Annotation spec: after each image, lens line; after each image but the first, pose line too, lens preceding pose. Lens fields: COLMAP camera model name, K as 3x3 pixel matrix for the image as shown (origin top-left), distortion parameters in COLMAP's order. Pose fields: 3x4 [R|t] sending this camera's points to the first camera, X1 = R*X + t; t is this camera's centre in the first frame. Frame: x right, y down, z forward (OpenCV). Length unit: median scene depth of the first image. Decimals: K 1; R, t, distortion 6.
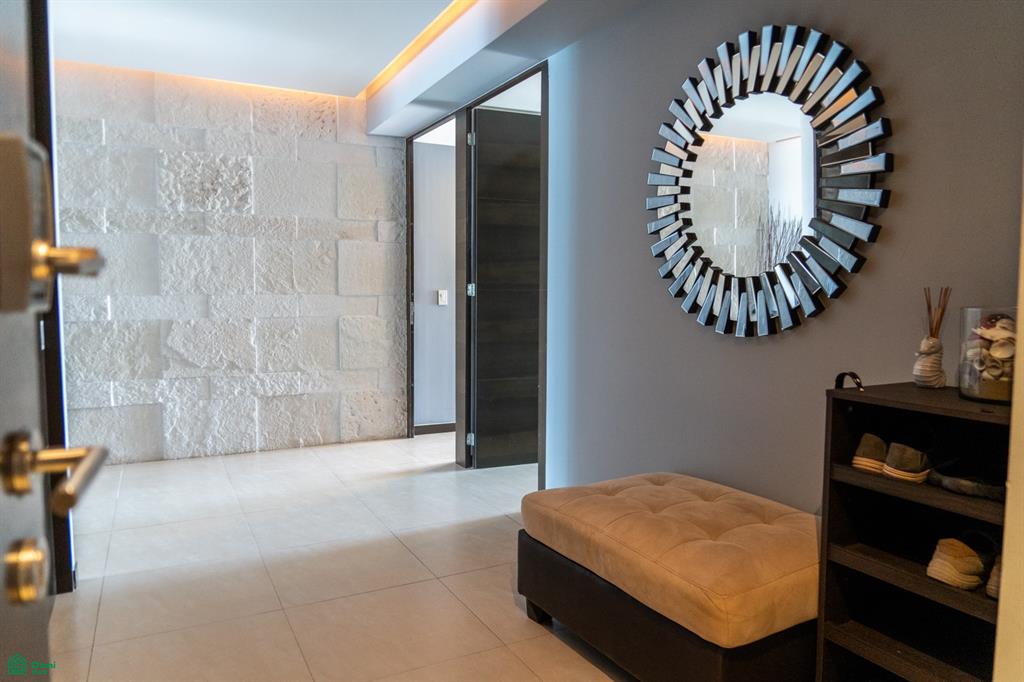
lens RADIAL K [[692.5, 0, 513.3], [0, 692.5, 340.0], [0, 0, 1]] dist [-0.031337, -0.000125]
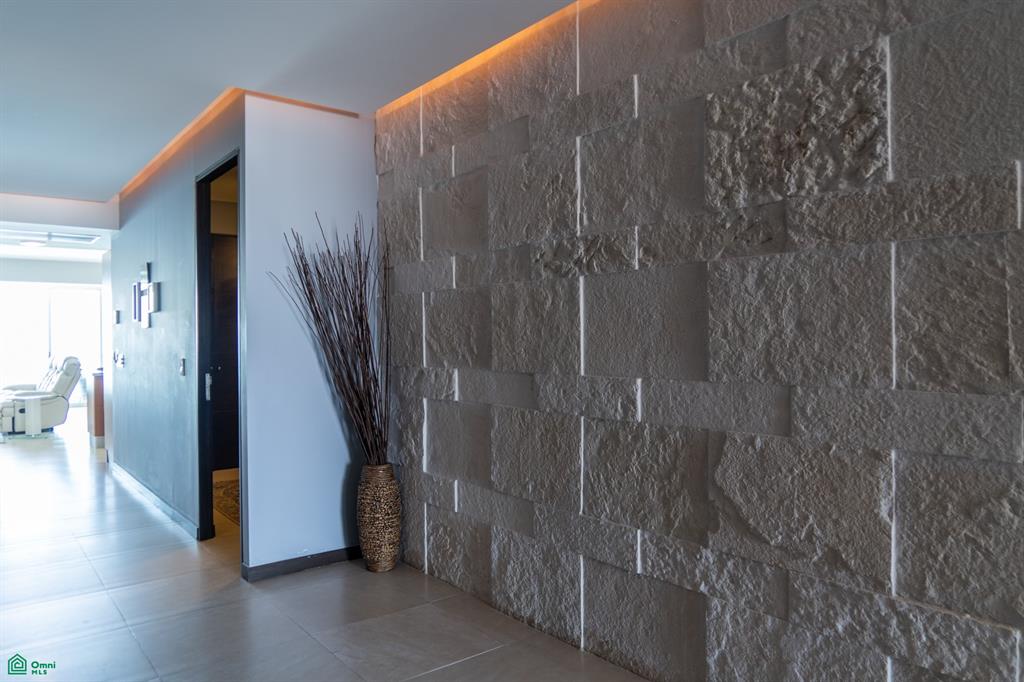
lens RADIAL K [[692.5, 0, 514.3], [0, 692.5, 341.5], [0, 0, 1]] dist [-0.031337, -0.000125]
pose [[0.199243, -0.000694, -0.979950, -0.045544], [-0.060991, 0.998052, -0.013108, -0.078361], [0.978050, 0.062380, 0.198813, 0.751617]]
